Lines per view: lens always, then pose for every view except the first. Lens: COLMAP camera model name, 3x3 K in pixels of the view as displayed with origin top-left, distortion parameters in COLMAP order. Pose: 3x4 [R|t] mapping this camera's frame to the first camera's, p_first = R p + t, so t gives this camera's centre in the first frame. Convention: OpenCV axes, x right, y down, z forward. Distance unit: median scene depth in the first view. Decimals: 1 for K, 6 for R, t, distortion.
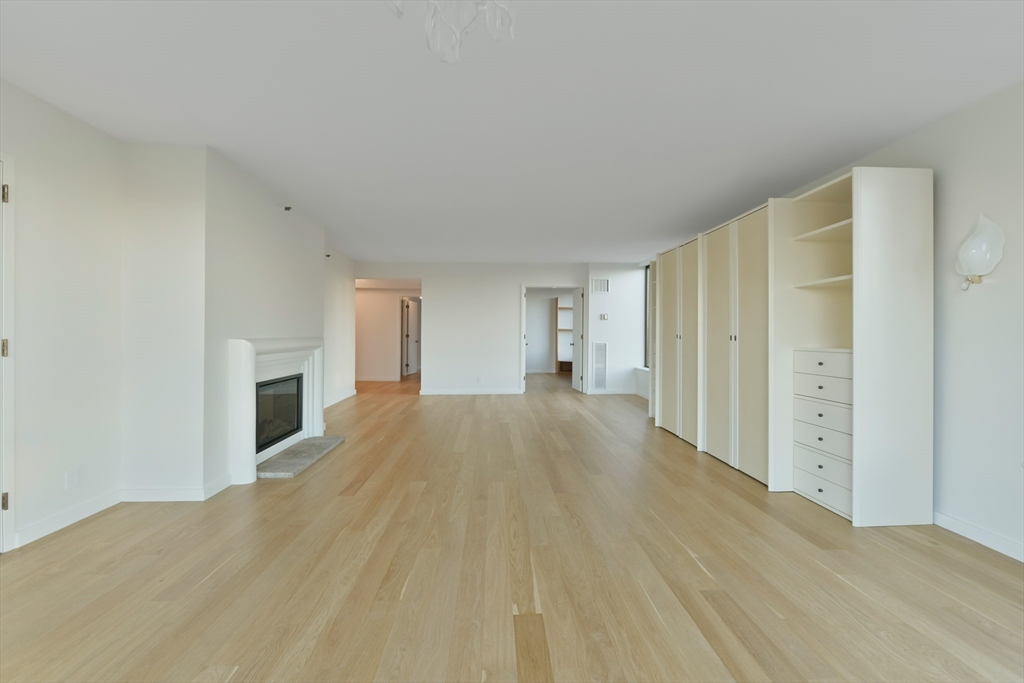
lens RADIAL K [[408.1, 0, 503.8], [0, 408.1, 338.2], [0, 0, 1]] dist [-0.002070, 0.000306]
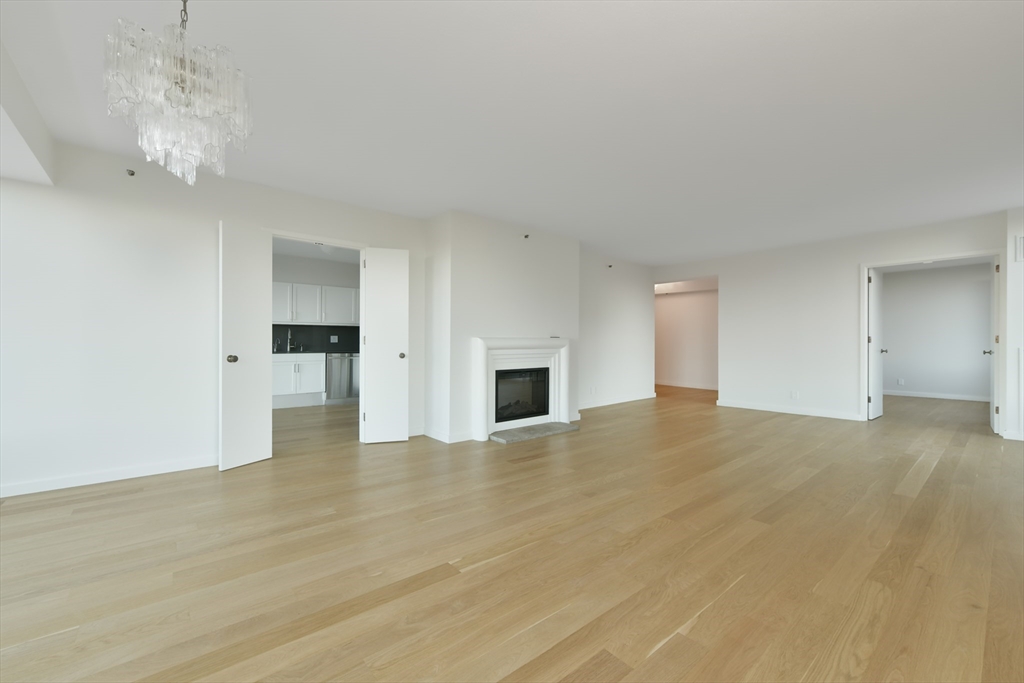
lens RADIAL K [[408.1, 0, 509.6], [0, 408.1, 346.7], [0, 0, 1]] dist [-0.002070, 0.000306]
pose [[0.612126, 0.006031, -0.790737, 0.609231], [-0.007780, 0.999968, 0.001604, 0.033885], [0.790722, 0.005170, 0.612154, 0.245504]]
